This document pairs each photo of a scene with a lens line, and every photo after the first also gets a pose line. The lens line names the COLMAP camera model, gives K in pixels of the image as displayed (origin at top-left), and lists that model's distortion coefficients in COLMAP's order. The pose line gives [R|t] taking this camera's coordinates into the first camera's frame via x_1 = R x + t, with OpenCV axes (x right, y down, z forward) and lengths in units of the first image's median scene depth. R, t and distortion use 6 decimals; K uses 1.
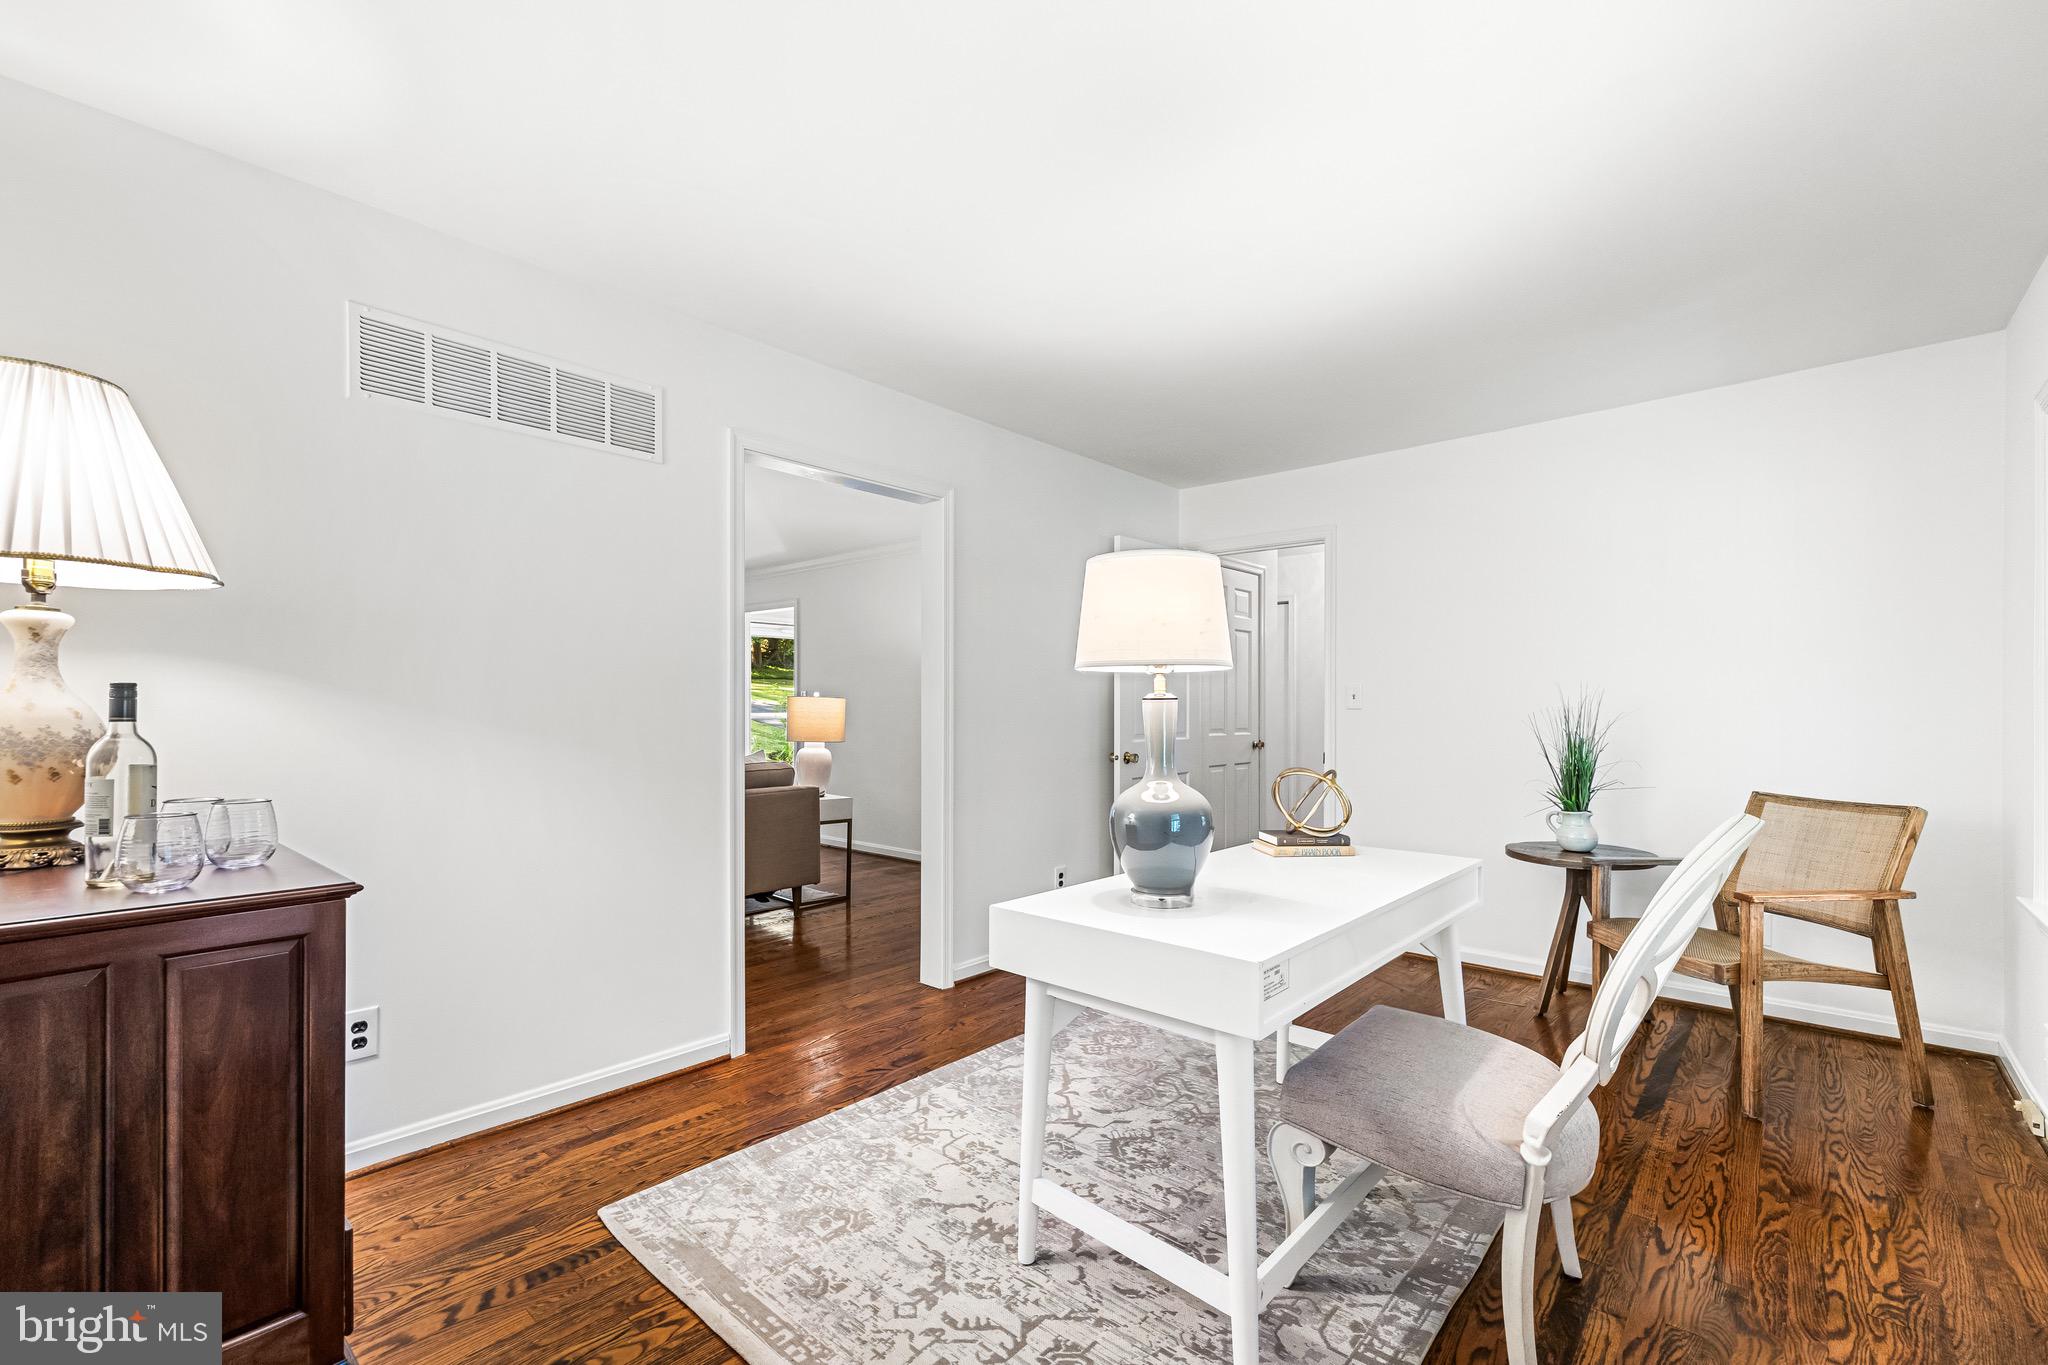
lens RADIAL K [[871.5, 0, 1022.5], [0, 871.5, 701.1], [0, 0, 1]] dist [0.003426, 0.000440]
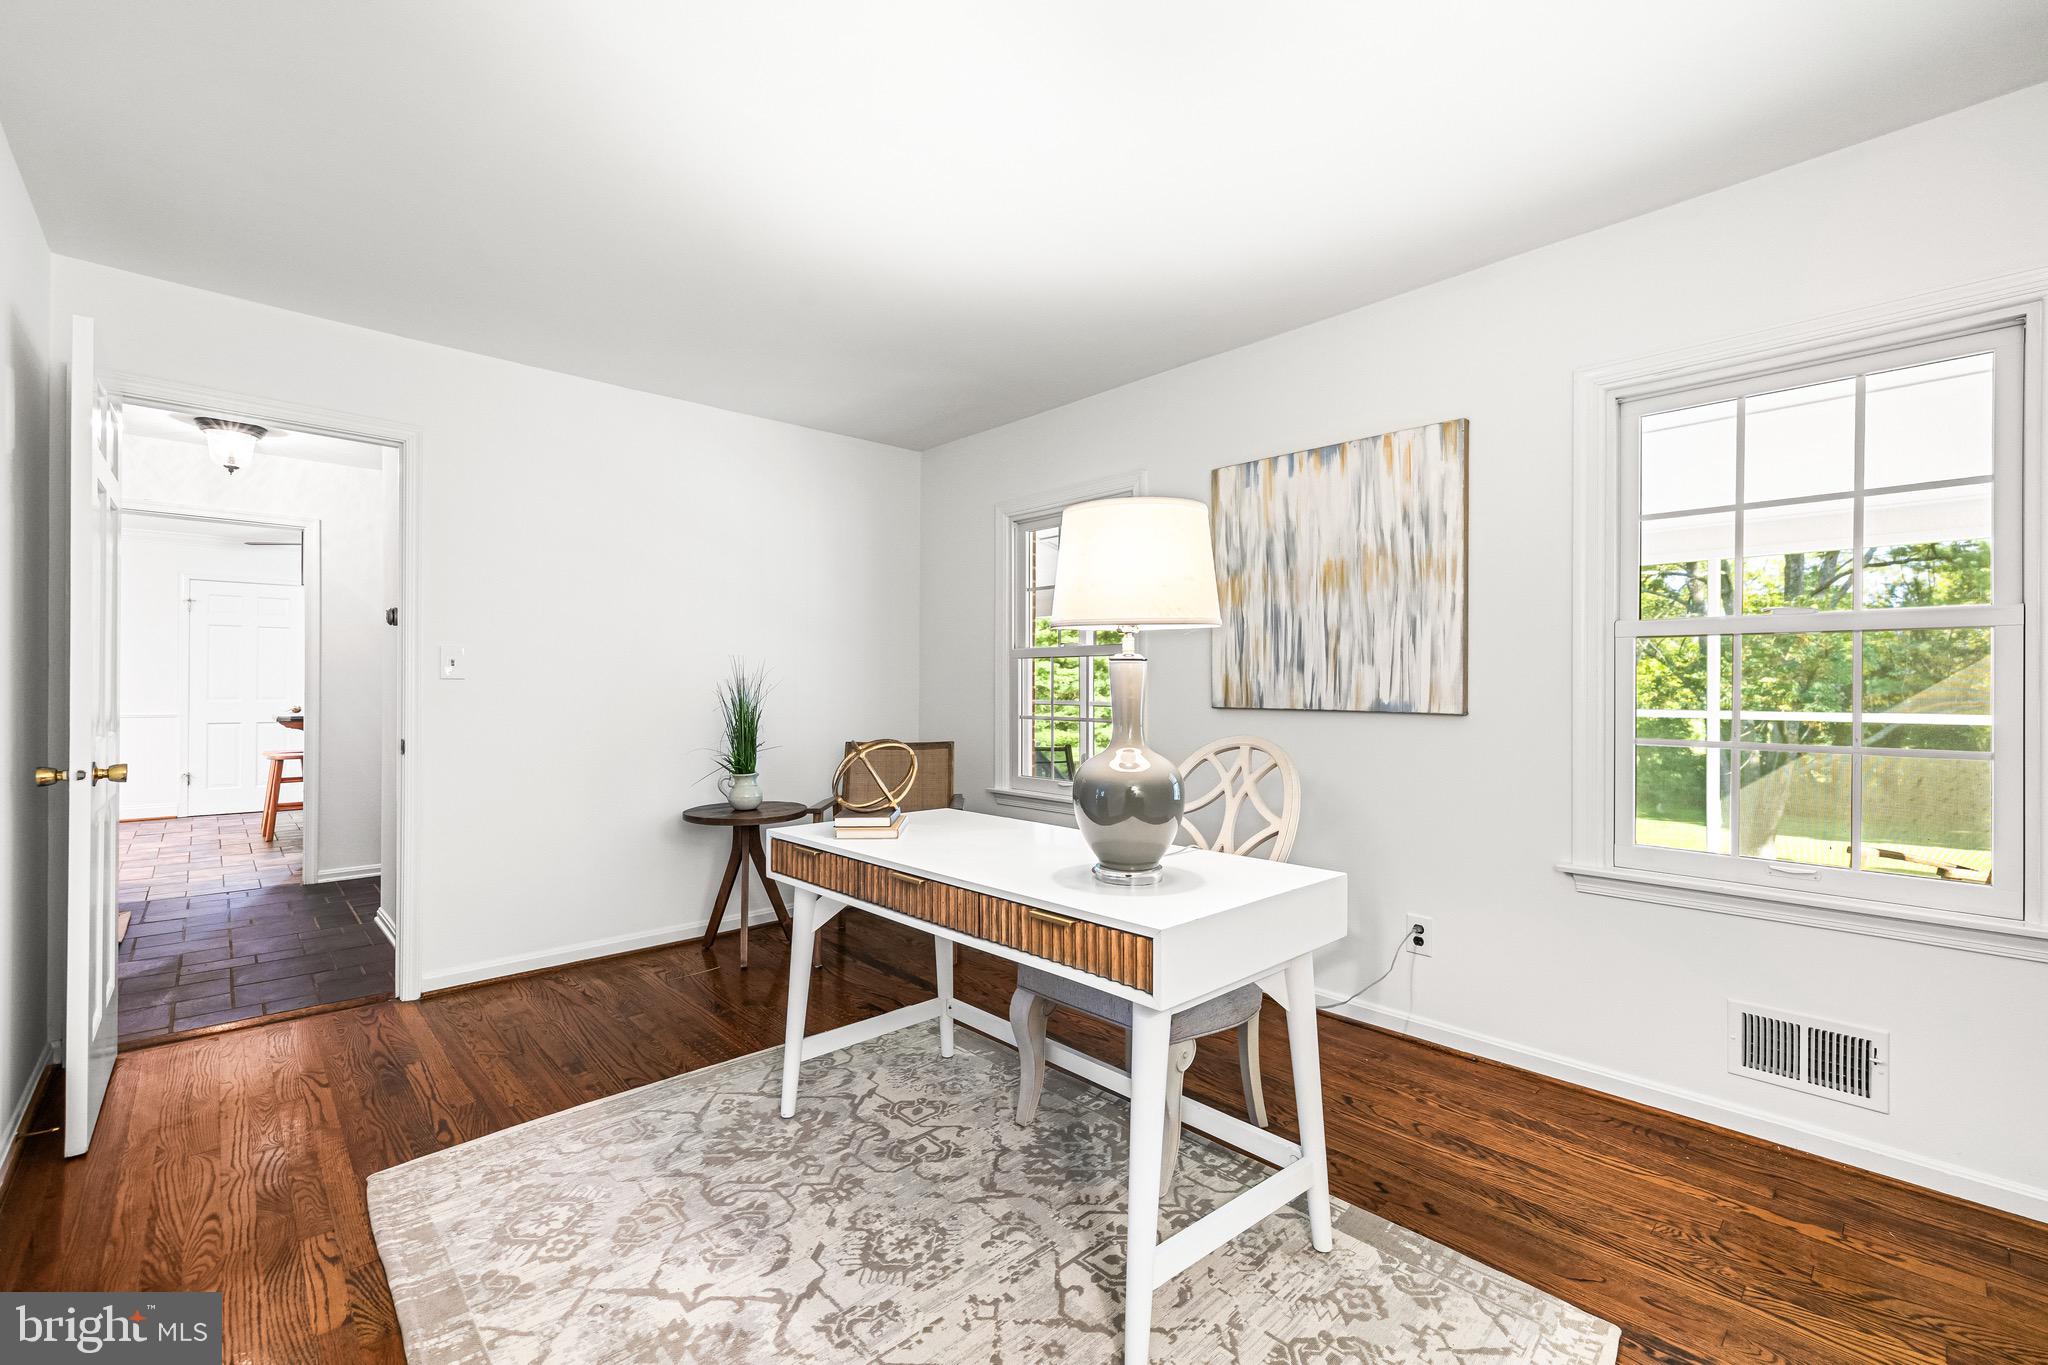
lens RADIAL K [[871.5, 0, 1021.3], [0, 871.5, 679.1], [0, 0, 1]] dist [0.003426, 0.000440]
pose [[0.082754, 0.007479, 0.996542, -0.587538], [-0.010179, 0.999926, -0.006659, 0.019376], [-0.996518, -0.009593, 0.082824, 0.784925]]
